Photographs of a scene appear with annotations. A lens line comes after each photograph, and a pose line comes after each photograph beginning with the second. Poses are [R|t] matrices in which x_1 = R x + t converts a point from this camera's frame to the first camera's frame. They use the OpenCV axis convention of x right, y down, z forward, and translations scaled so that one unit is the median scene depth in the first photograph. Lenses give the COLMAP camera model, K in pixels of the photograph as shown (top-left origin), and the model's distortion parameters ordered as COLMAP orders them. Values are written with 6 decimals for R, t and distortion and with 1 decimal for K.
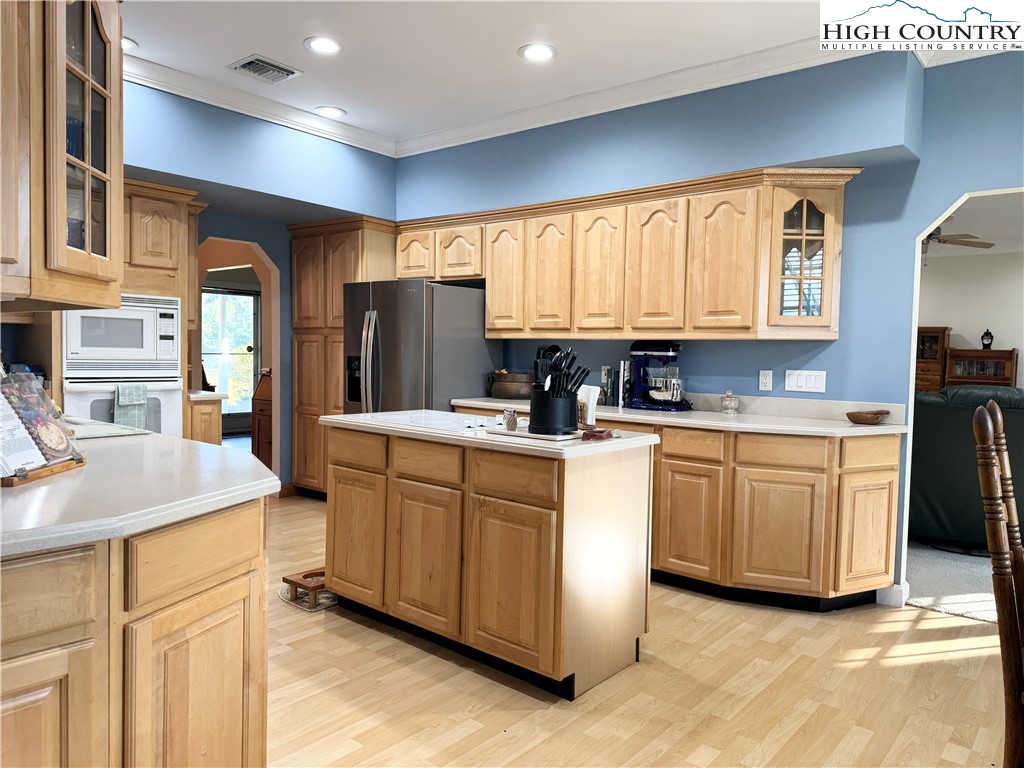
lens RADIAL K [[720.1, 0, 521.3], [0, 720.1, 382.3], [0, 0, 1]] dist [0.053646, -0.015724]
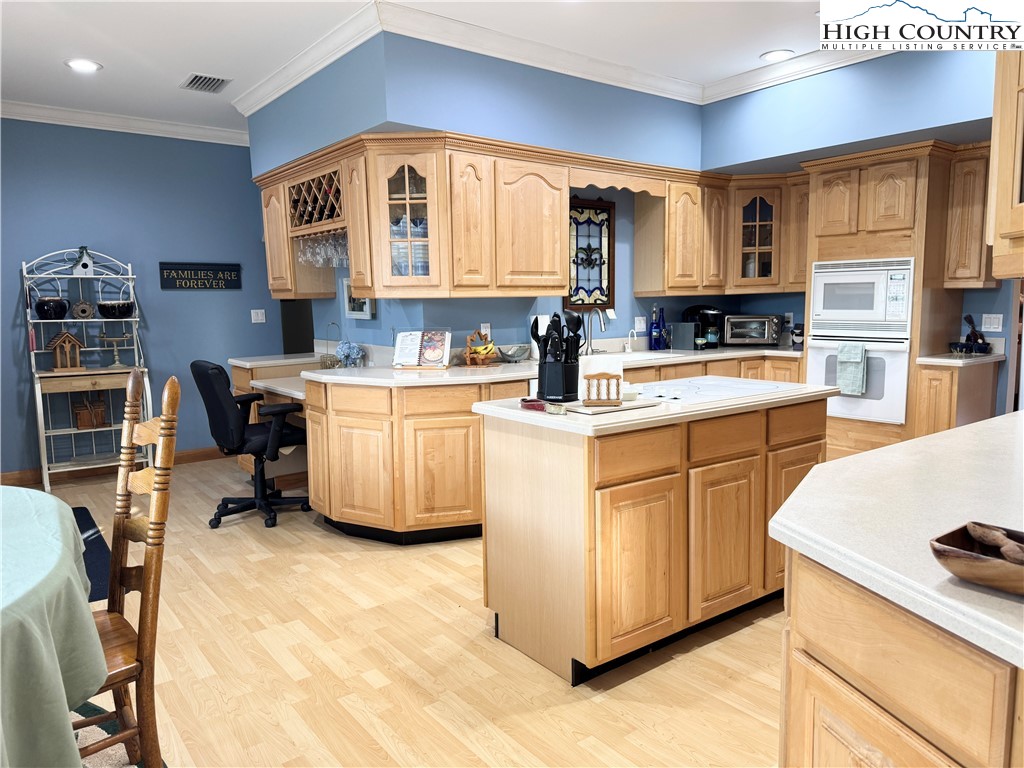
lens RADIAL K [[720.1, 0, 516.1], [0, 720.1, 388.6], [0, 0, 1]] dist [0.053646, -0.015724]
pose [[-0.212656, 0.101034, -0.971890, 0.911143], [-0.038190, 0.993021, 0.111587, -0.045461], [0.976381, 0.060846, -0.207313, 1.038315]]
